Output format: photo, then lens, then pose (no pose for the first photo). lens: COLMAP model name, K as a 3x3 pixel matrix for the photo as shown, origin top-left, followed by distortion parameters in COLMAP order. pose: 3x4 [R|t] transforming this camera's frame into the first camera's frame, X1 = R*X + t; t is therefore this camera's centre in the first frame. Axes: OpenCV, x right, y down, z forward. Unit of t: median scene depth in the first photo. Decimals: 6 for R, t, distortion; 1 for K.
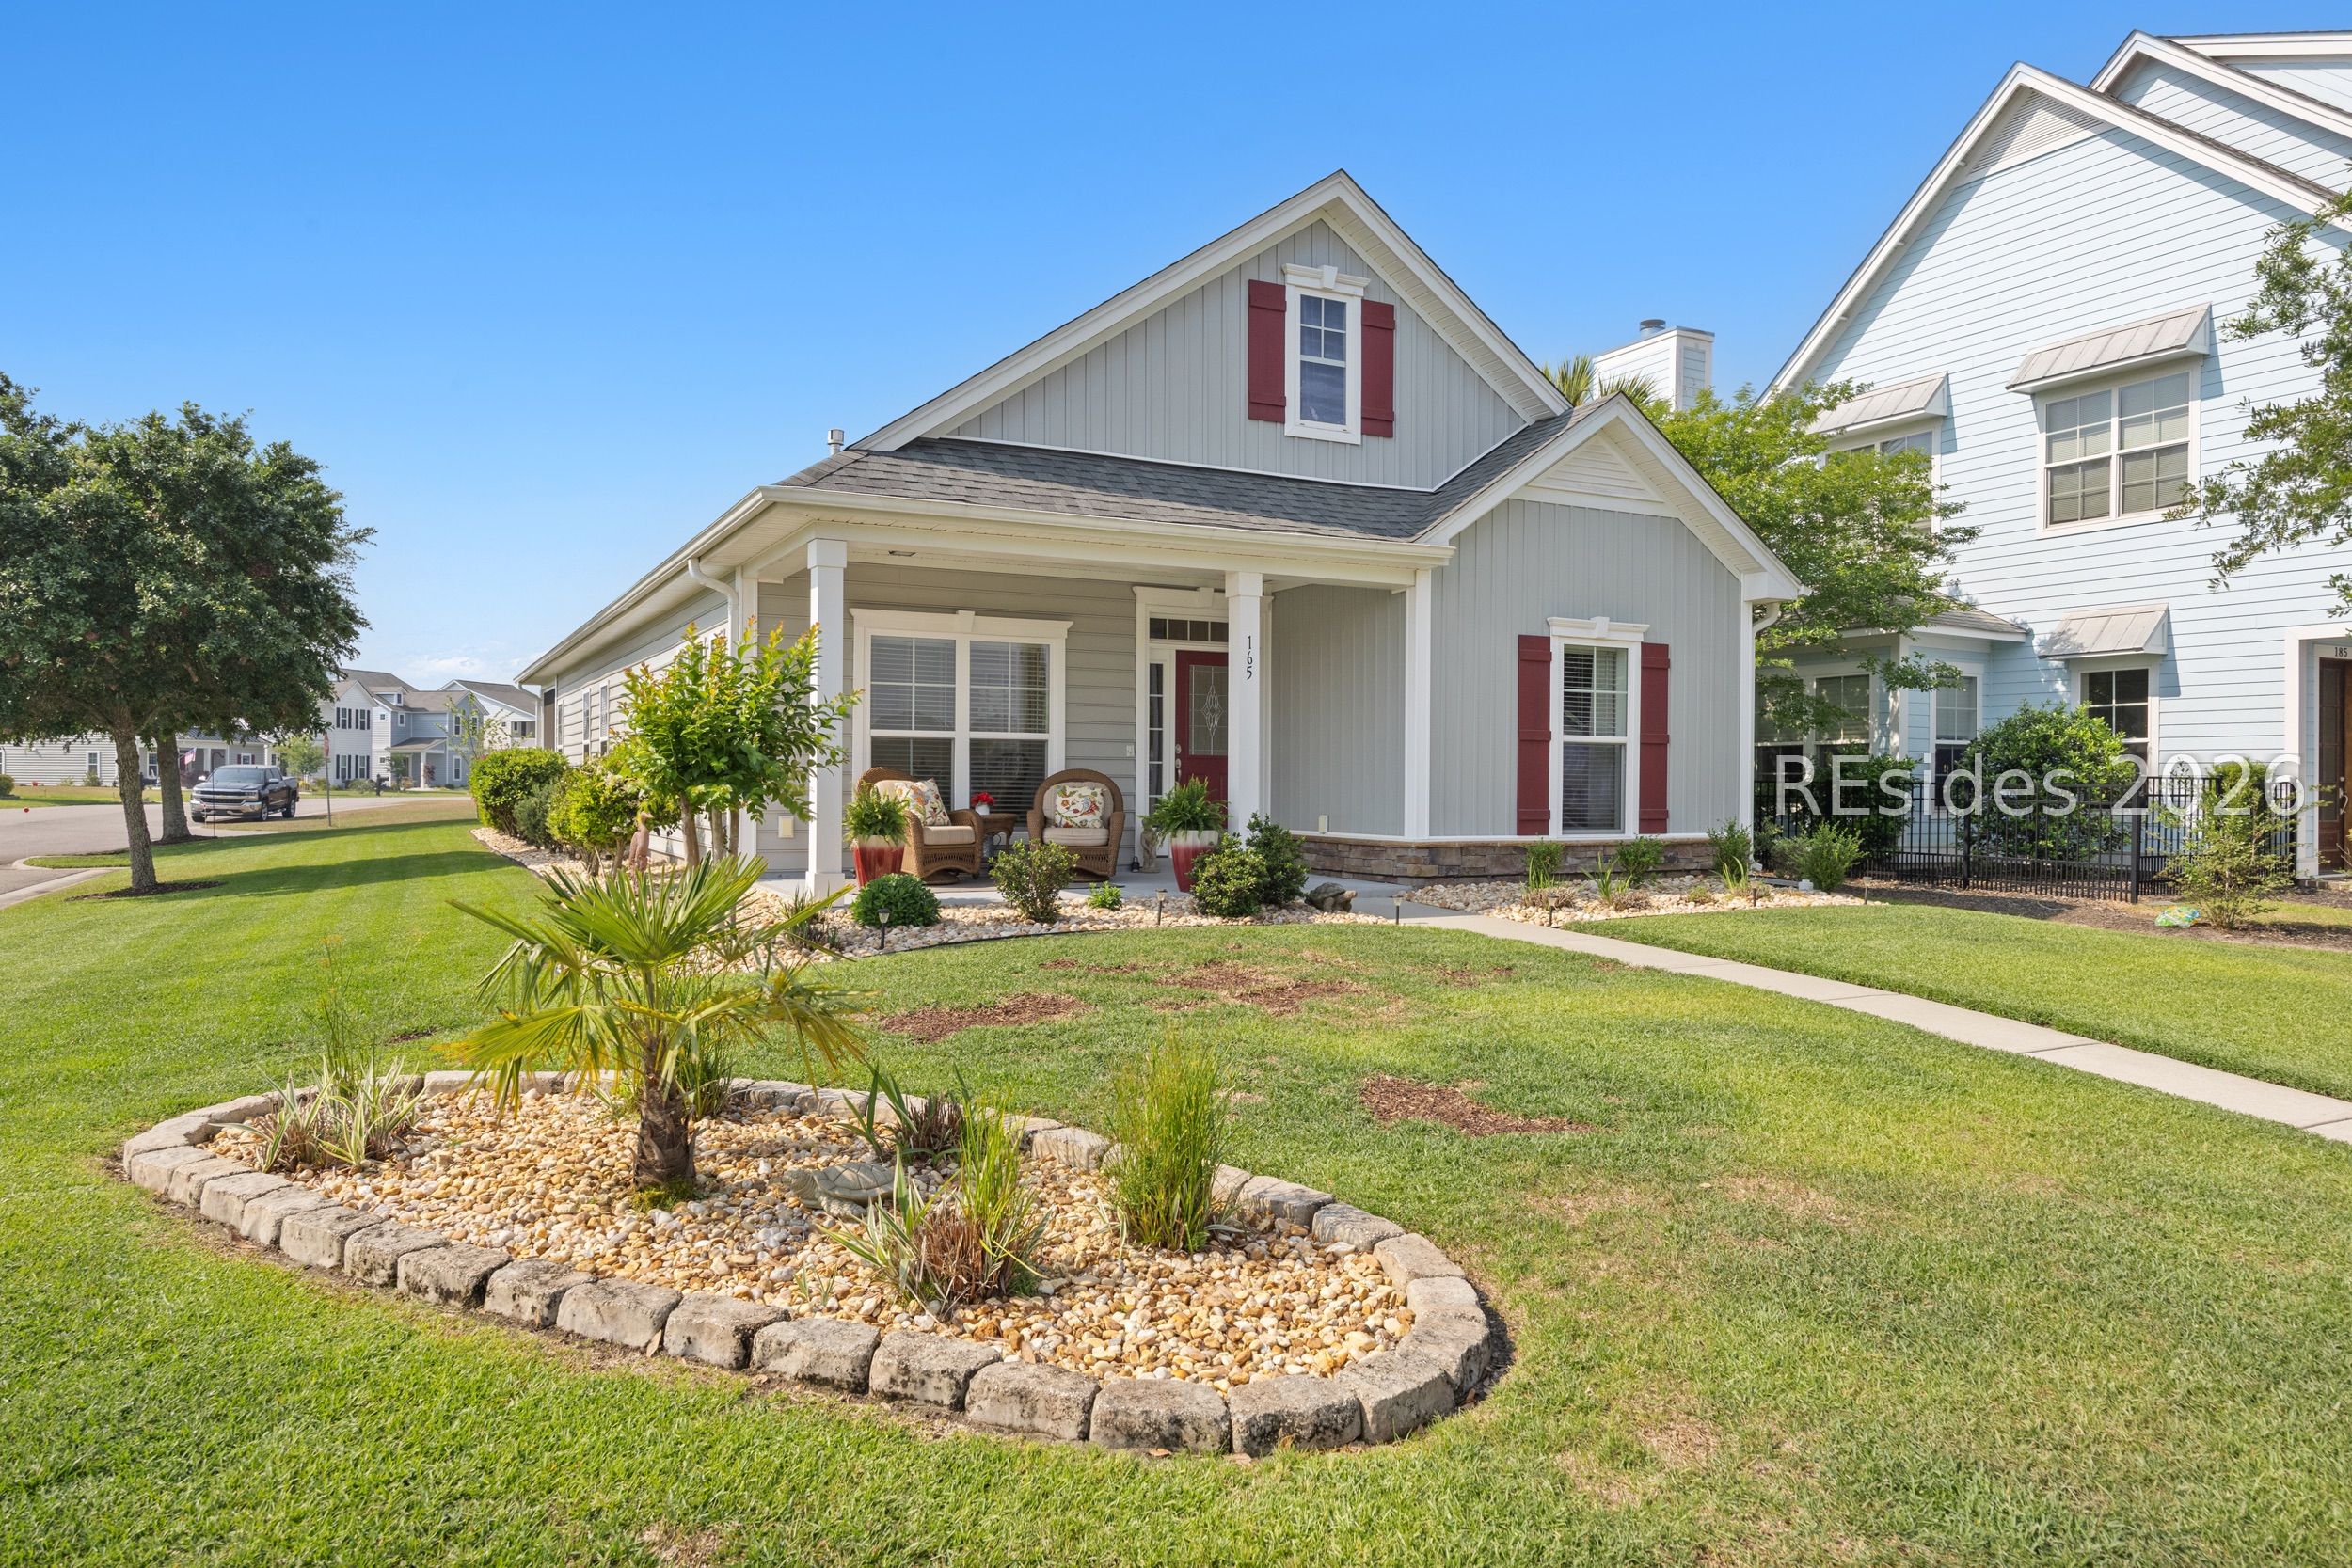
lens RADIAL K [[1387.9, 0, 1082.8], [0, 1387.9, 785.5], [0, 0, 1]] dist [-0.001965, -0.000221]
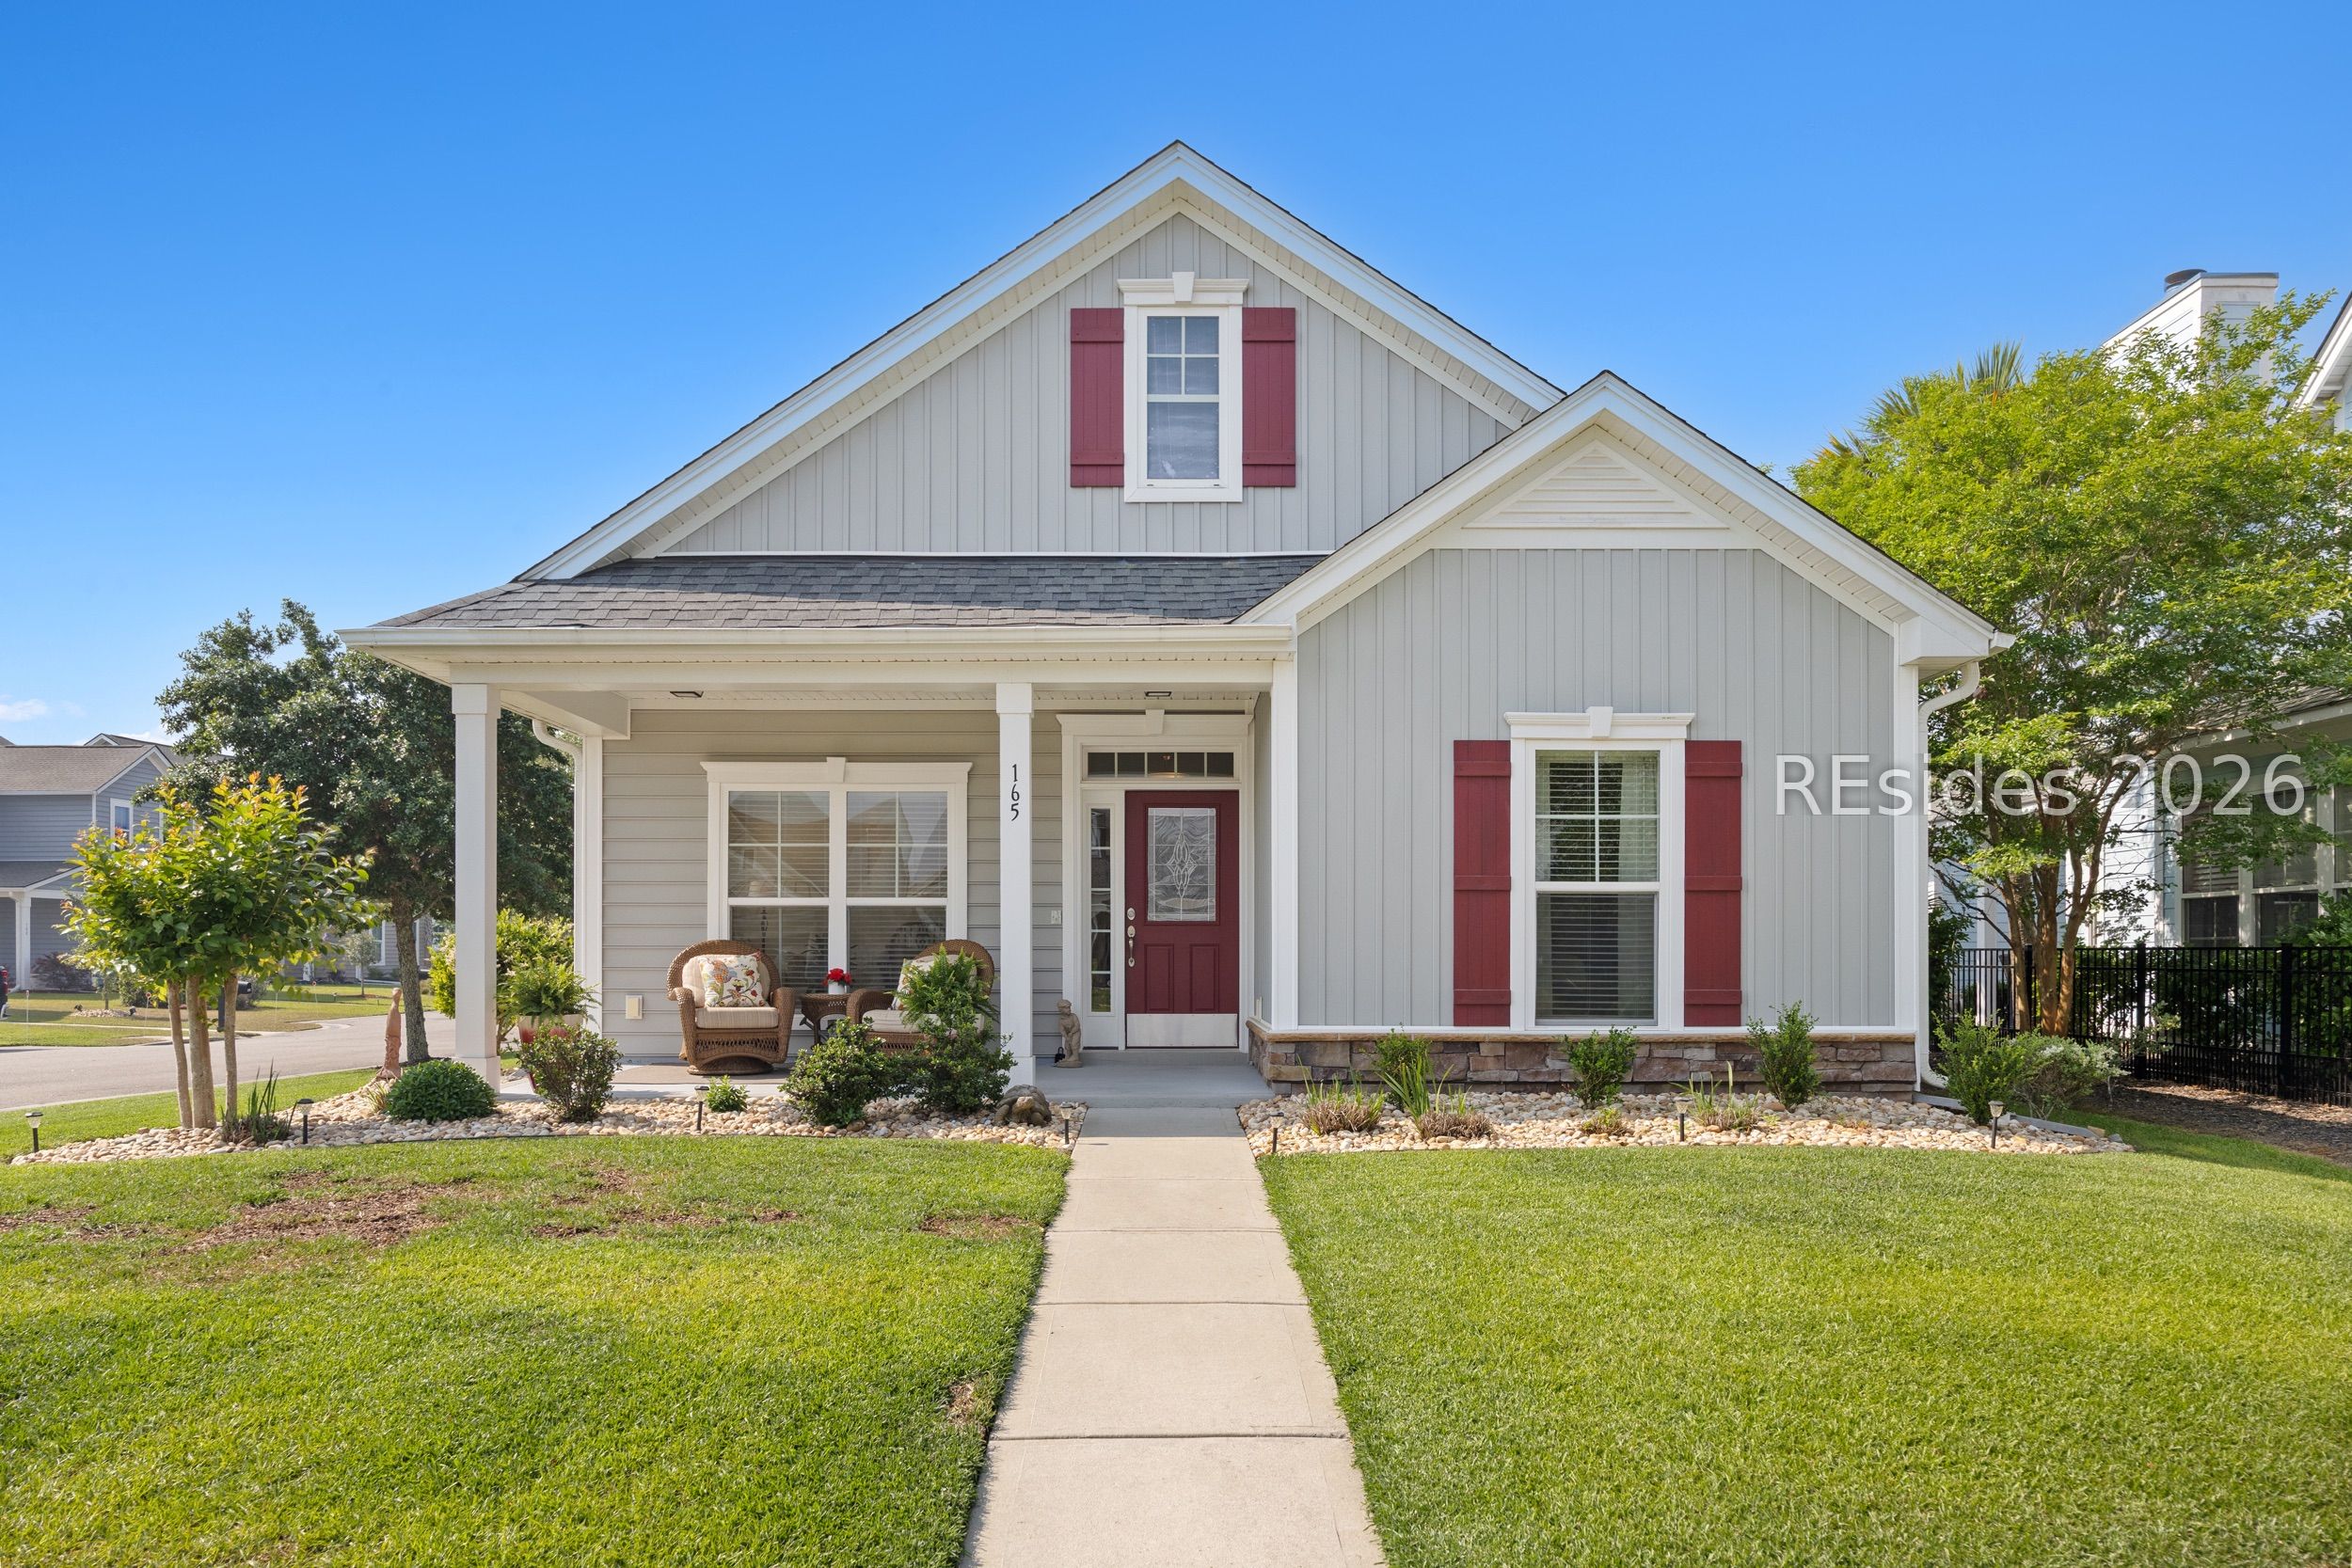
lens RADIAL K [[1494.0, 0, 1177.7], [0, 1494.0, 956.0], [0, 0, 1]] dist [-0.004939, -0.000237]
pose [[0.908960, -0.008084, -0.416806, 0.499145], [0.004085, 0.999937, -0.010485, 0.007861], [0.416864, 0.007828, 0.908935, 0.253345]]
